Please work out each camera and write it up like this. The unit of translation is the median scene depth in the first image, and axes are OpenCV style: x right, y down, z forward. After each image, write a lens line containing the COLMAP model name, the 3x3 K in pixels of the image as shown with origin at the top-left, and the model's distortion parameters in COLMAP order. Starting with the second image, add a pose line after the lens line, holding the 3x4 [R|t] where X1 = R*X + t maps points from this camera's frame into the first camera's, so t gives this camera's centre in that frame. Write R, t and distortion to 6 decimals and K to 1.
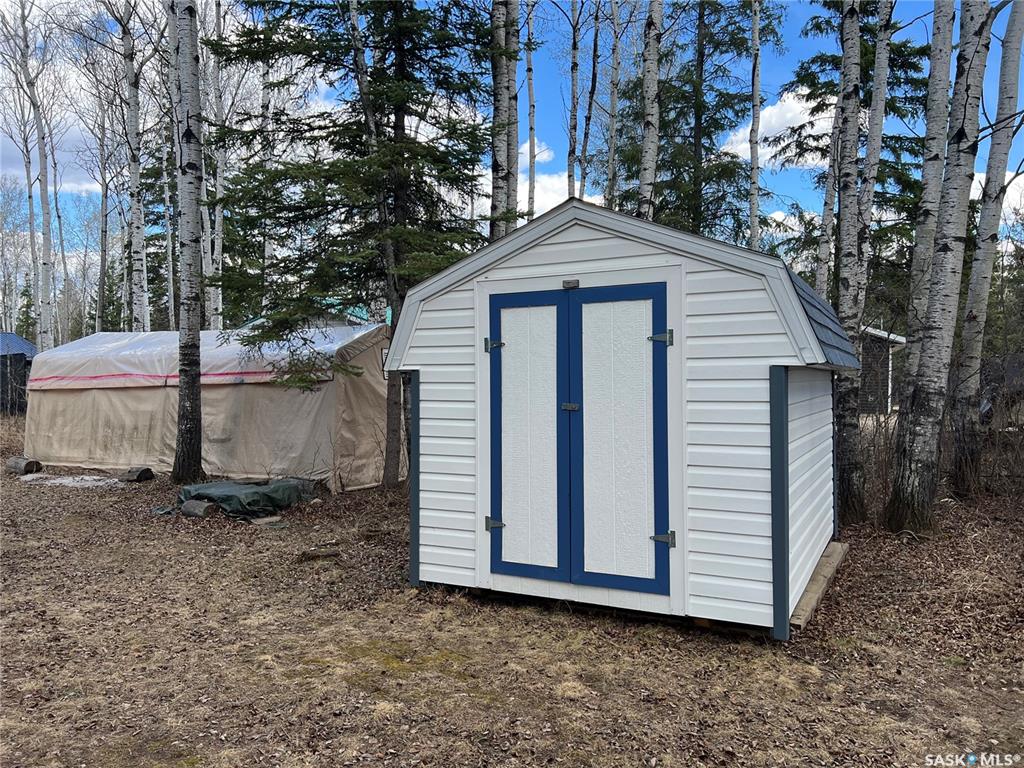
lens RADIAL K [[768.9, 0, 512.4], [0, 768.9, 385.5], [0, 0, 1]] dist [0.026201, -0.016690]
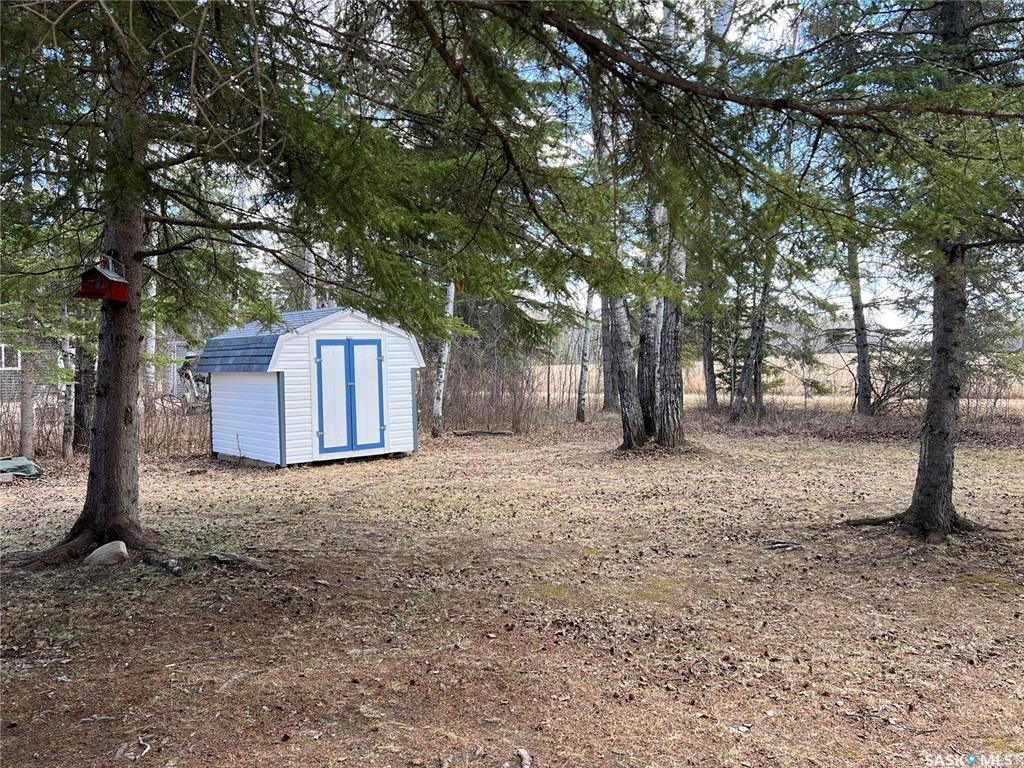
lens RADIAL K [[864.5, 0, 512.0], [0, 864.5, 384.7], [0, 0, 1]] dist [0.000431, 0.000238]
pose [[0.973368, -0.018253, 0.228522, -0.061386], [0.020307, 0.999772, -0.006640, 0.061255], [-0.228349, 0.011103, 0.973516, -2.020898]]
